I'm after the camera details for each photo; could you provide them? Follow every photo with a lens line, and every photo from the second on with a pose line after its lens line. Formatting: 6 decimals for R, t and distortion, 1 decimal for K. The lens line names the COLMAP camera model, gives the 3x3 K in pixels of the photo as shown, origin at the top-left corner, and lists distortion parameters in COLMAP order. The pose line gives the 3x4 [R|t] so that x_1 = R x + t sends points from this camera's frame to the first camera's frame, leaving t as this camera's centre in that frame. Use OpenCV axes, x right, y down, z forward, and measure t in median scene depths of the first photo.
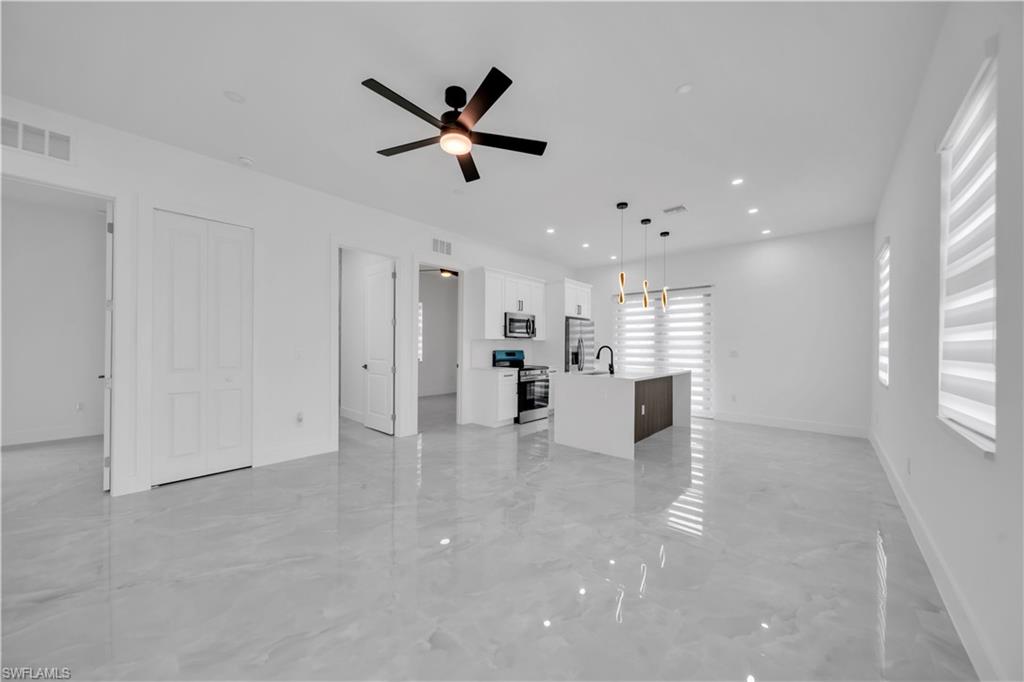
lens RADIAL K [[355.3, 0, 512.0], [0, 355.3, 349.7], [0, 0, 1]] dist [0.000258, -0.000937]
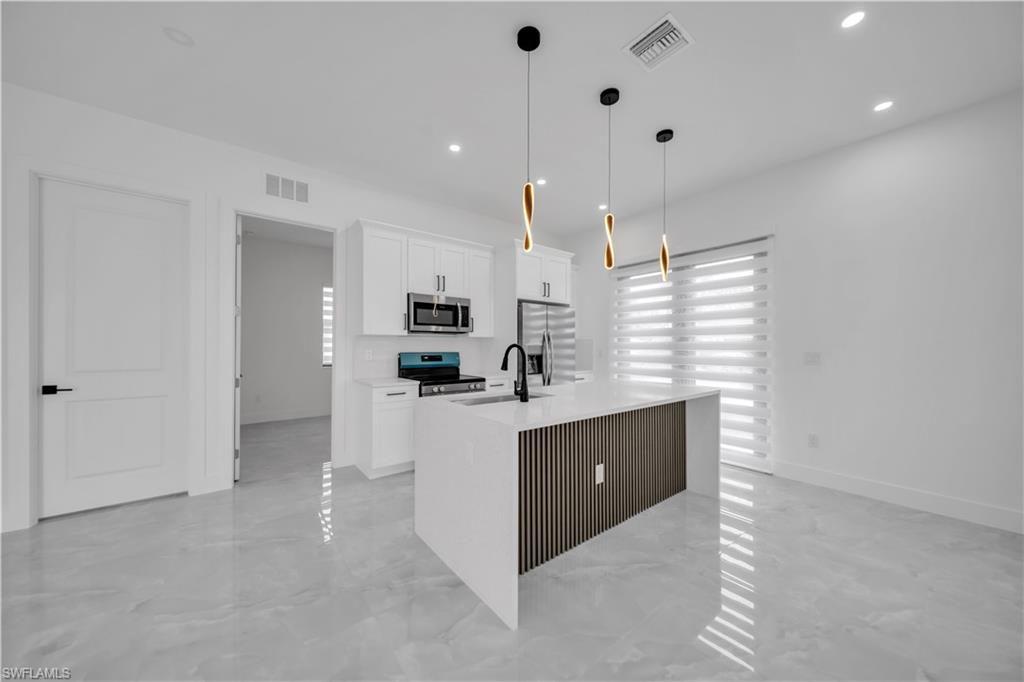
lens RADIAL K [[355.3, 0, 510.0], [0, 355.3, 349.7], [0, 0, 1]] dist [0.000258, -0.000937]
pose [[0.985774, -0.003164, -0.168046, 0.252626], [0.002843, 0.999994, -0.002149, -0.001203], [0.168052, 0.001640, 0.985777, 0.377978]]
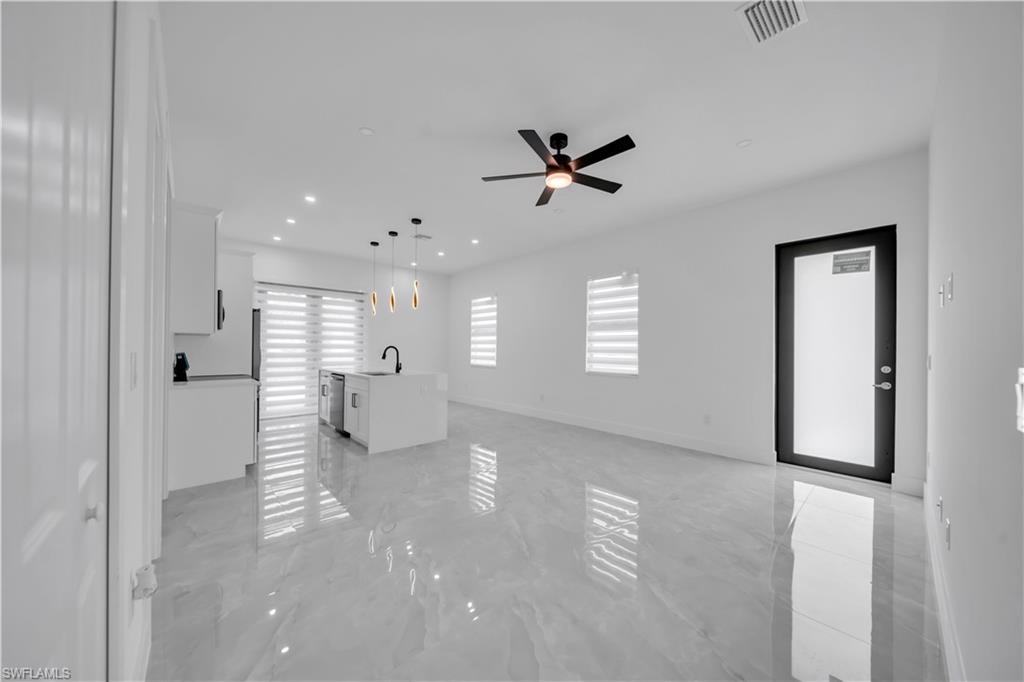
lens RADIAL K [[355.3, 0, 514.7], [0, 355.3, 340.5], [0, 0, 1]] dist [0.000258, -0.000937]
pose [[0.090527, 0.016493, 0.995757, -0.543083], [0.002778, 0.999855, -0.016813, -0.006191], [-0.995890, 0.004289, 0.090469, 0.407248]]
